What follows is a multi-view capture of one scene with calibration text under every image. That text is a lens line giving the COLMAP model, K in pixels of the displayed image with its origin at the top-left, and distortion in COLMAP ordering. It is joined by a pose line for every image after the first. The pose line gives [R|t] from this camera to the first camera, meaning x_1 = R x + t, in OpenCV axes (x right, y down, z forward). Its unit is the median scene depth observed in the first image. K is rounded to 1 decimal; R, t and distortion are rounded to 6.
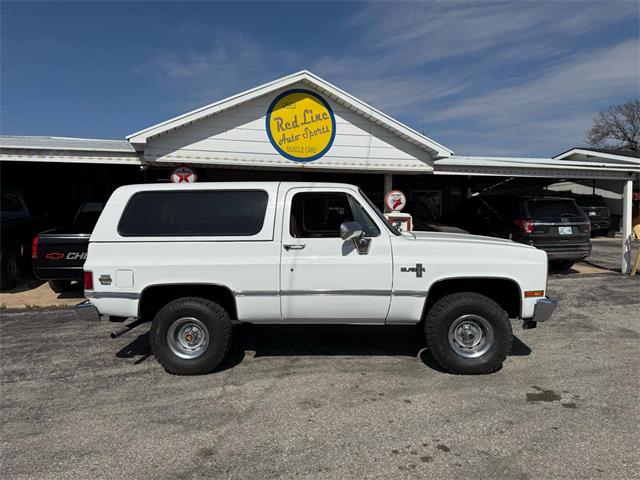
lens RADIAL K [[450.4, 0, 321.5], [0, 450.4, 241.6], [0, 0, 1]] dist [0.073150, -0.113887]
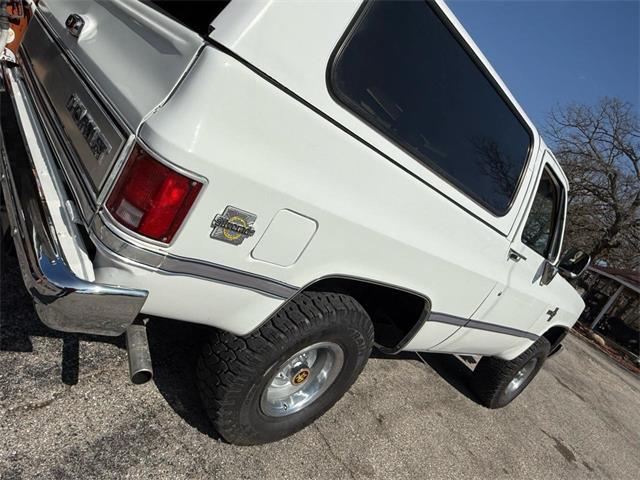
lens RADIAL K [[436.2, 0, 320.0], [0, 436.2, 240.0], [0, 0, 1]] dist [-0.001578, -0.000398]
pose [[0.618826, 0.206719, 0.757840, -0.370747], [-0.487913, 0.857236, 0.164581, 0.014089], [-0.615626, -0.471607, 0.631341, 0.469470]]
